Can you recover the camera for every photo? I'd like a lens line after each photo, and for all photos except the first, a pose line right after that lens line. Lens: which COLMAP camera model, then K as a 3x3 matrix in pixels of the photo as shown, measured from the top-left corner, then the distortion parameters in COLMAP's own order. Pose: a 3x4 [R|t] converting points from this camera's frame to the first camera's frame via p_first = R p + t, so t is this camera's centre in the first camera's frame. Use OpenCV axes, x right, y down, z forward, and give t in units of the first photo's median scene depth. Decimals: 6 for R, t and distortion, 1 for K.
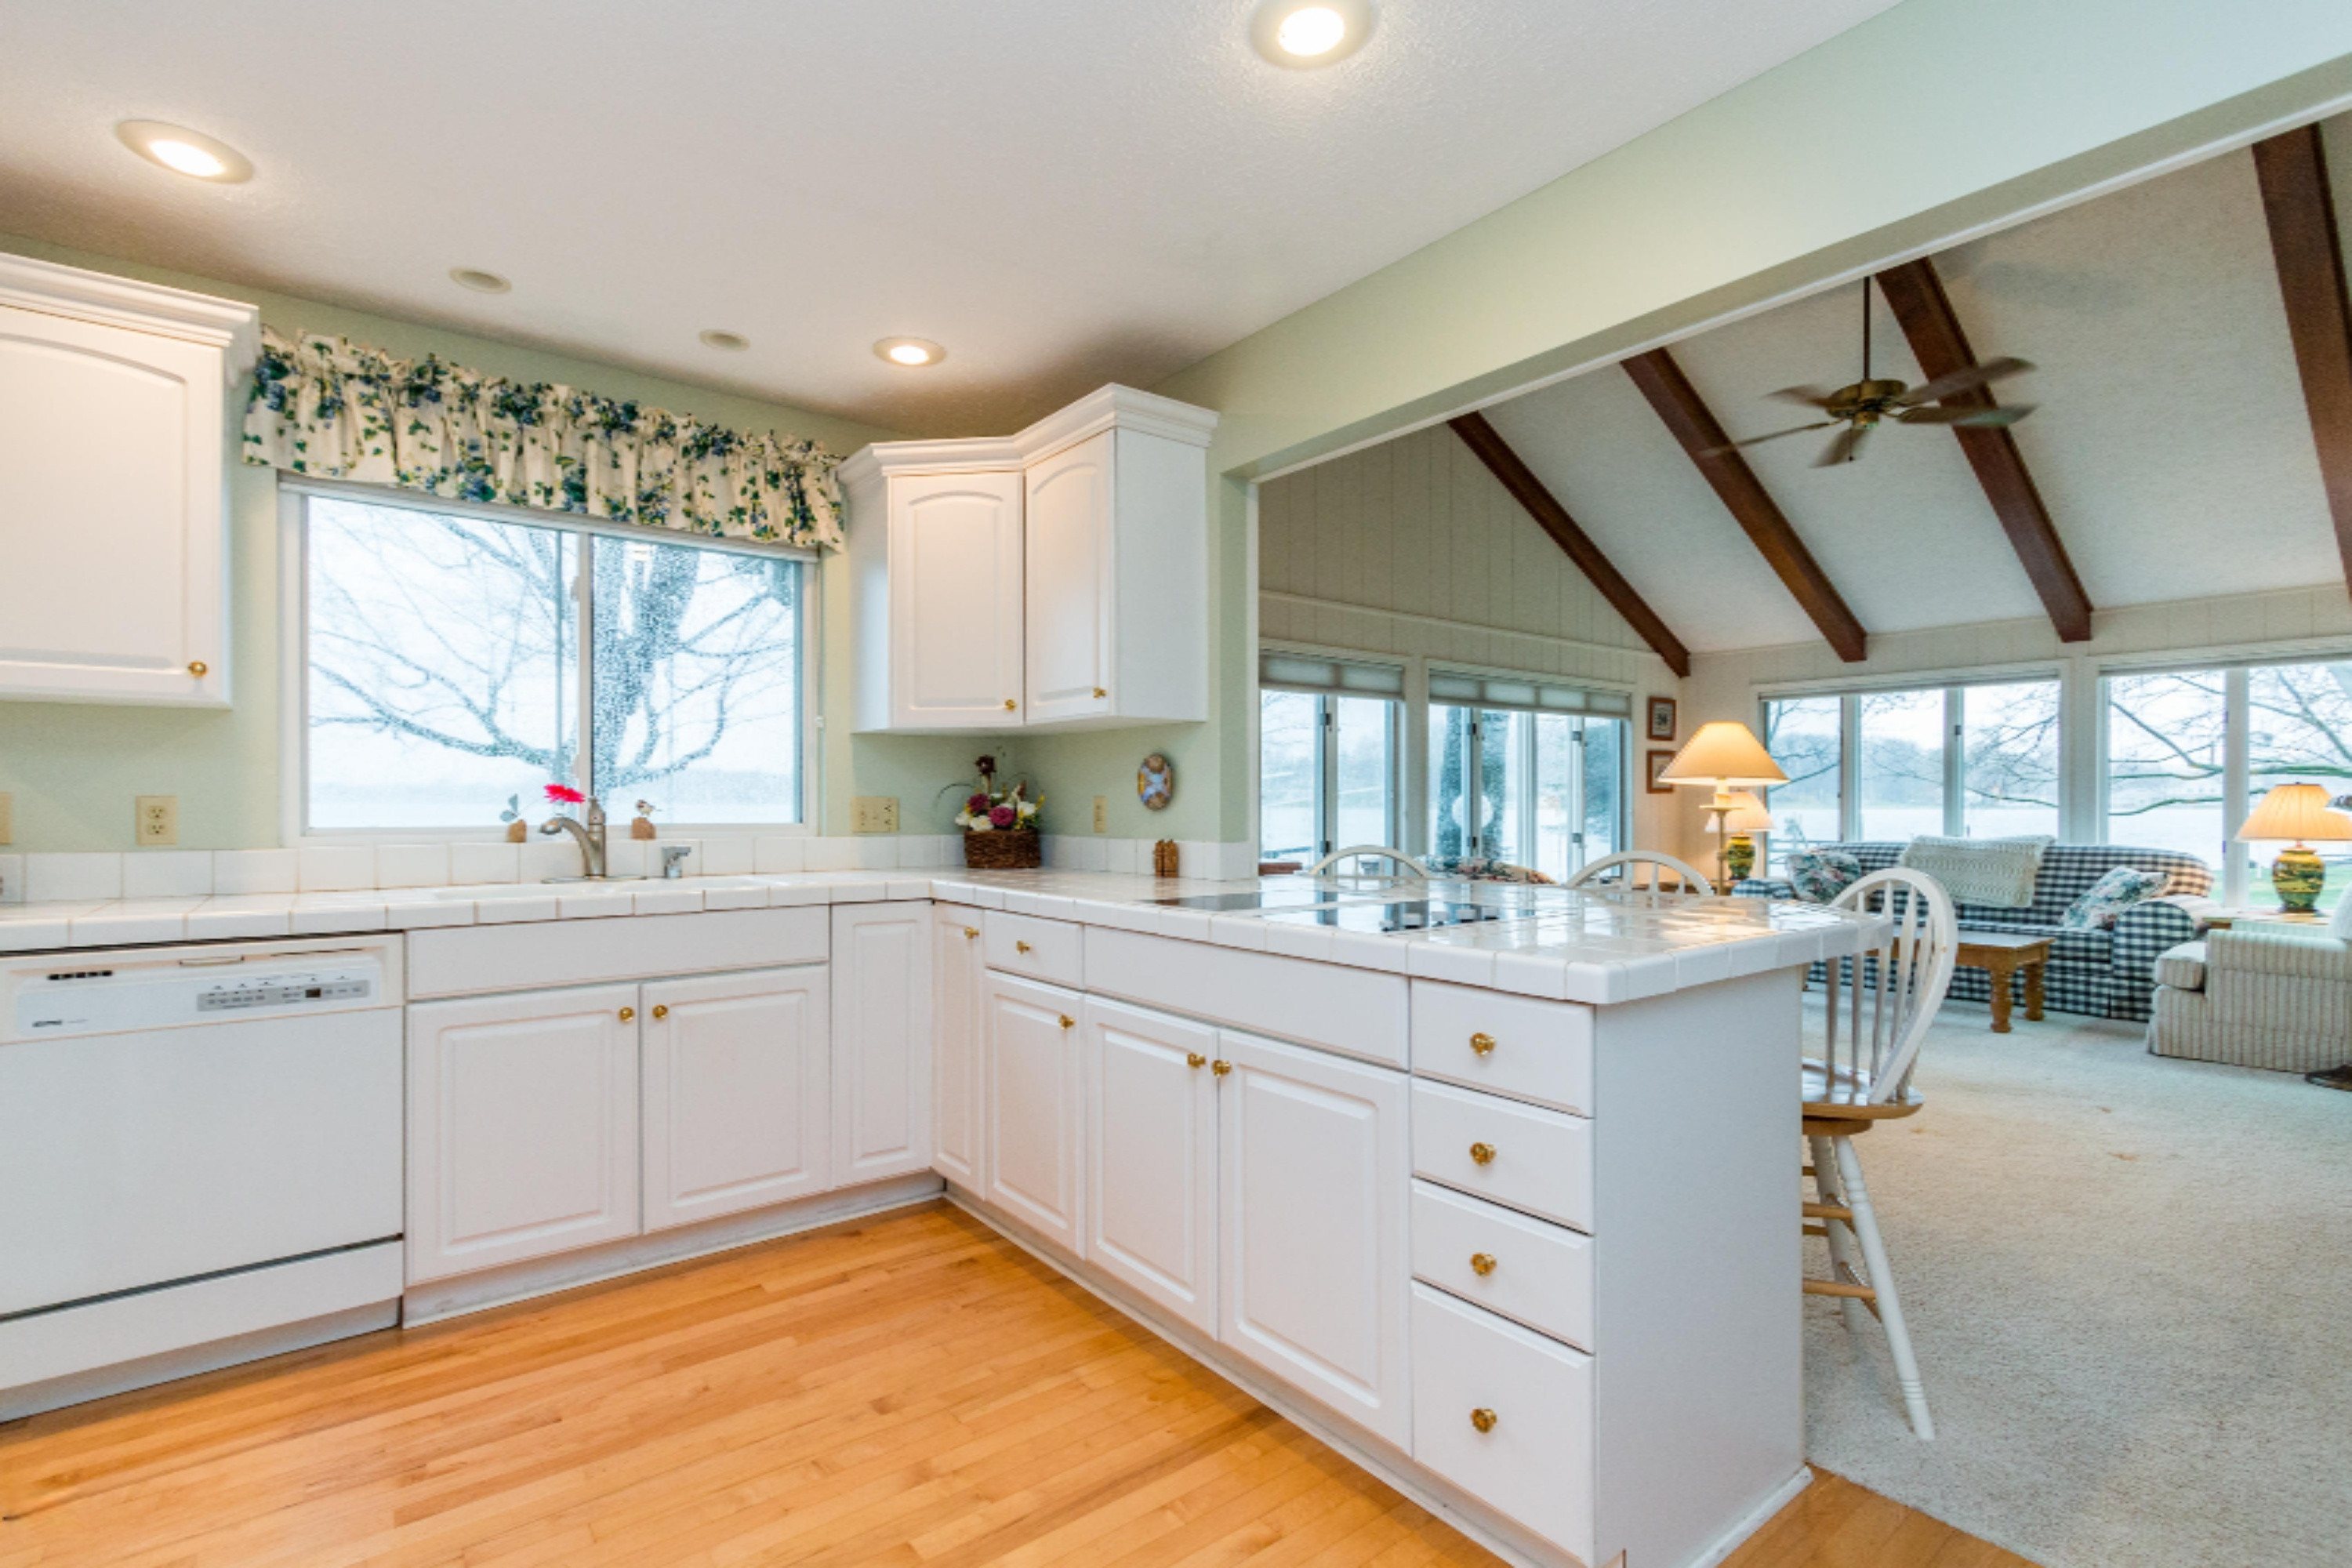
lens RADIAL K [[1092.7, 0, 1172.5], [0, 1092.7, 803.1], [0, 0, 1]] dist [0.002899, 0.000075]
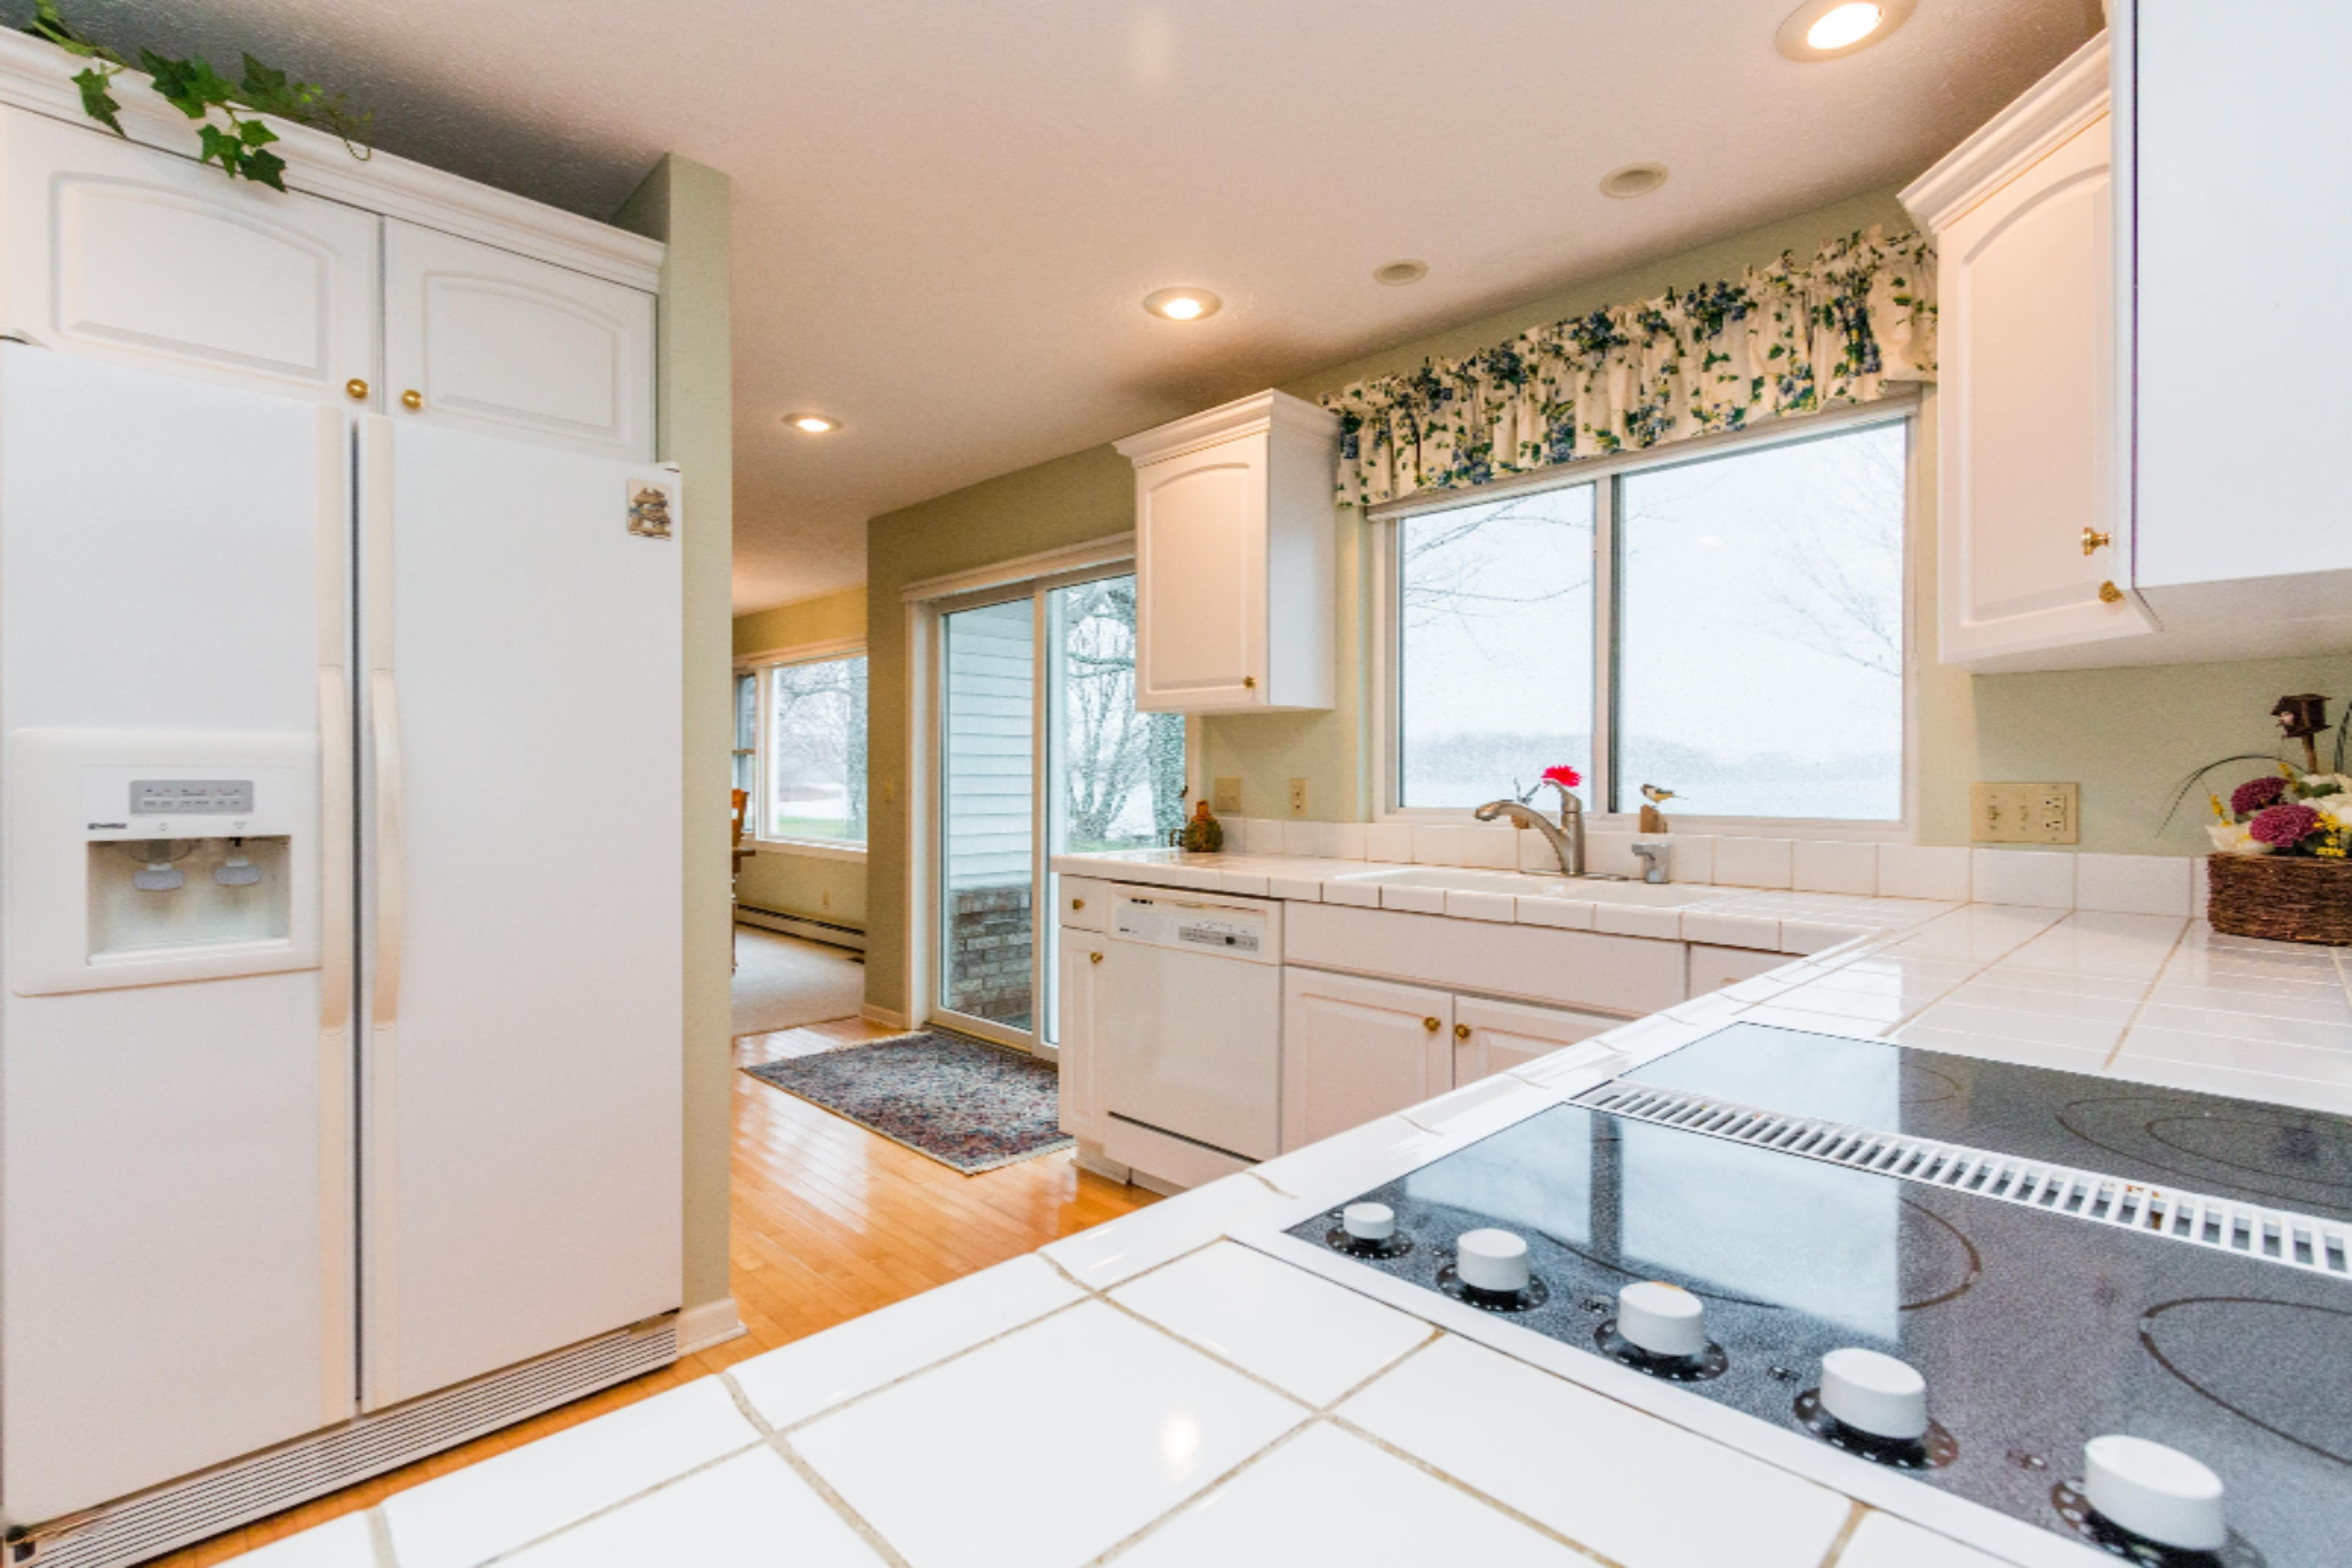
lens RADIAL K [[1079.4, 0, 1145.6], [0, 1079.4, 779.3], [0, 0, 1]] dist [0.003013, 0.000470]
pose [[0.098303, 0.004799, -0.995145, 0.292319], [-0.004375, 0.999981, 0.004390, -0.008647], [0.995147, 0.003922, 0.098322, 0.563888]]
